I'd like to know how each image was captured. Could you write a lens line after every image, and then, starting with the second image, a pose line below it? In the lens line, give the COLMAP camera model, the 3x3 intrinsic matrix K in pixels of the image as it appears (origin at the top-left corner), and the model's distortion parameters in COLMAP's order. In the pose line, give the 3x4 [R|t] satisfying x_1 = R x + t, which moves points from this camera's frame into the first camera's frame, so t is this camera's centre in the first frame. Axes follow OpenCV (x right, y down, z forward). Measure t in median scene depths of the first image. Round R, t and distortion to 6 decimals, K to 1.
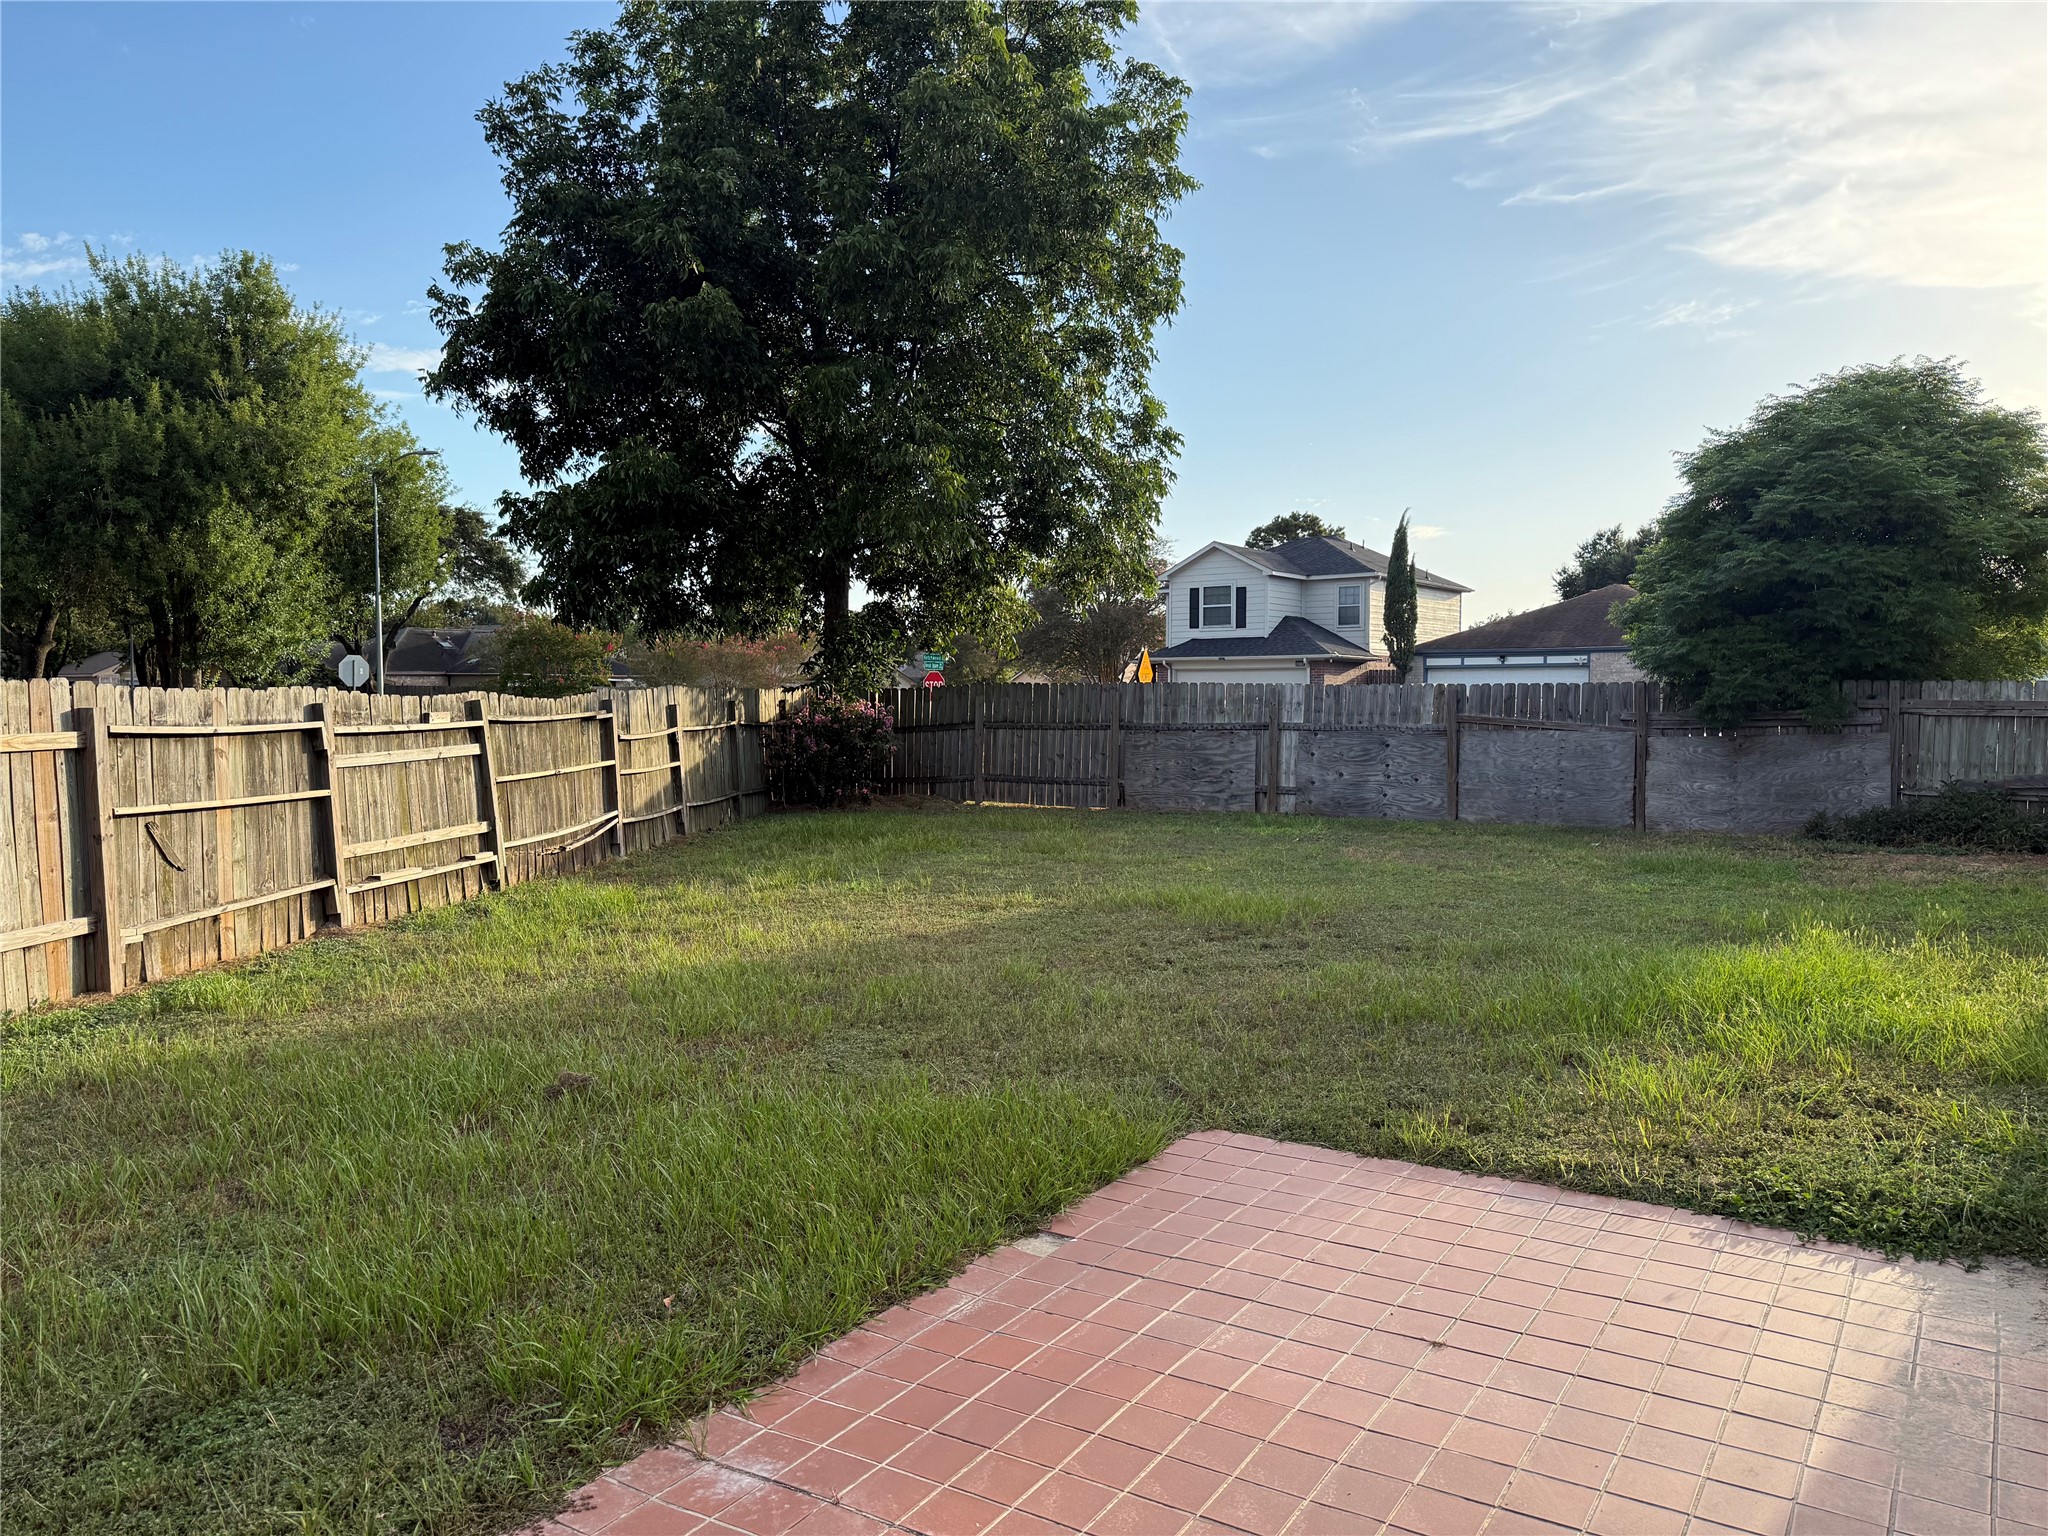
lens RADIAL K [[1463.8, 0, 1027.1], [0, 1463.8, 771.2], [0, 0, 1]] dist [-0.000566, -0.000668]
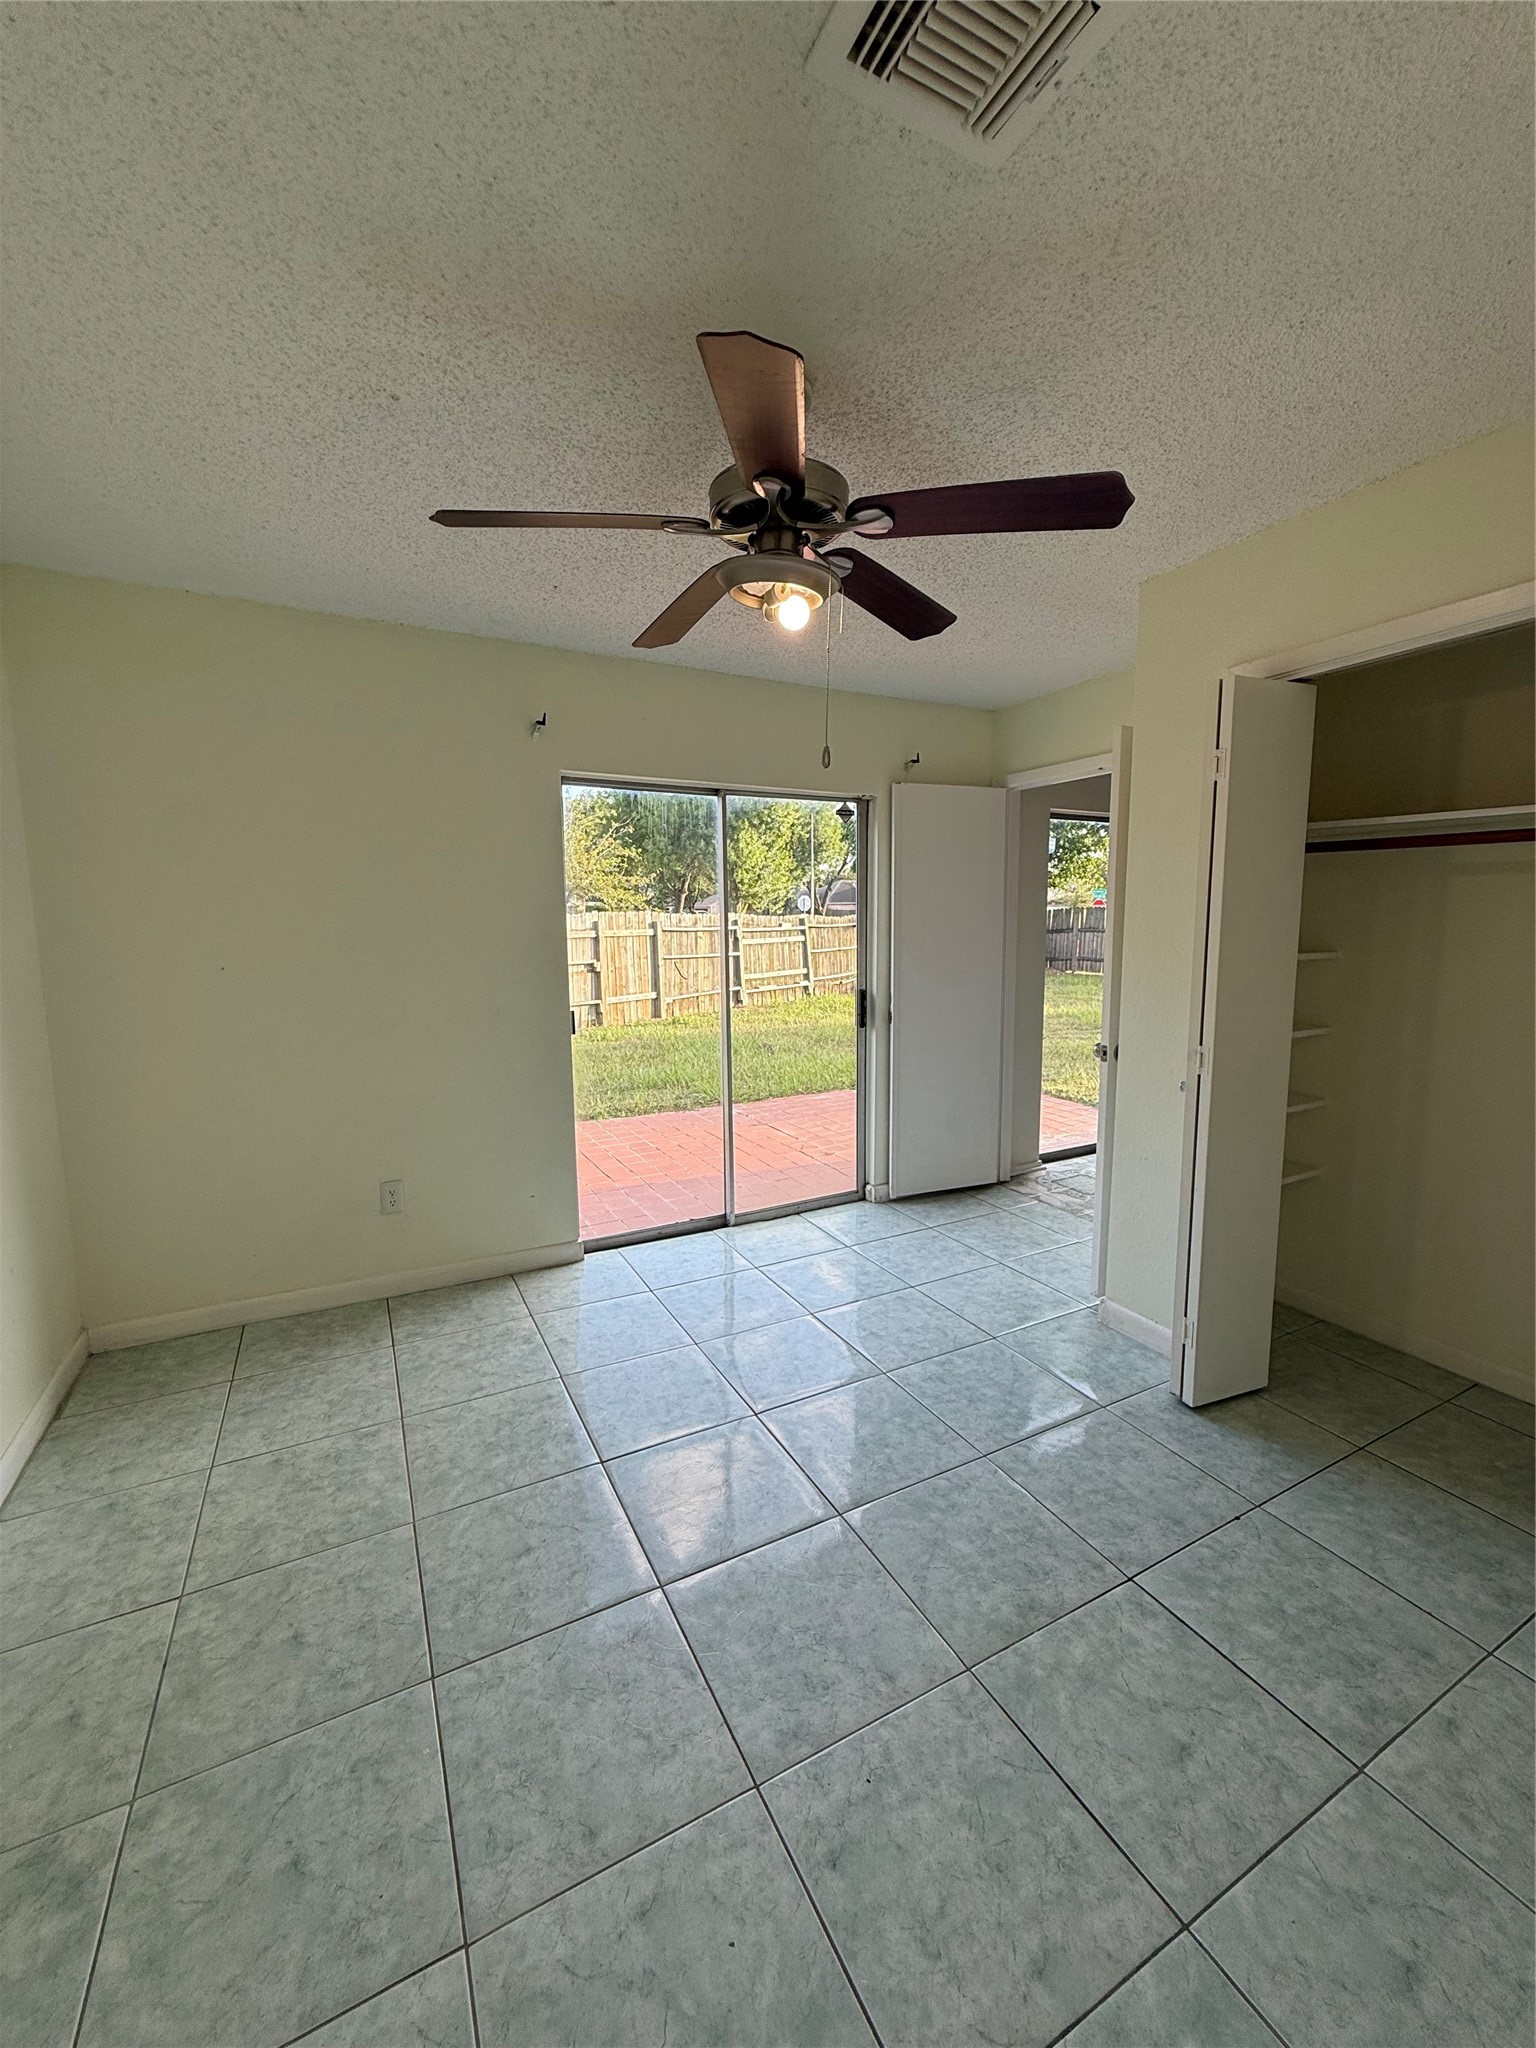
lens RADIAL K [[809.7, 0, 767.0], [0, 809.7, 1024.9], [0, 0, 1]] dist [-0.000408, 0.000000]
pose [[0.877684, 0.060593, -0.475393, 0.217332], [-0.020758, 0.995851, 0.088604, 0.009906], [0.478789, -0.067898, 0.875300, -0.211161]]
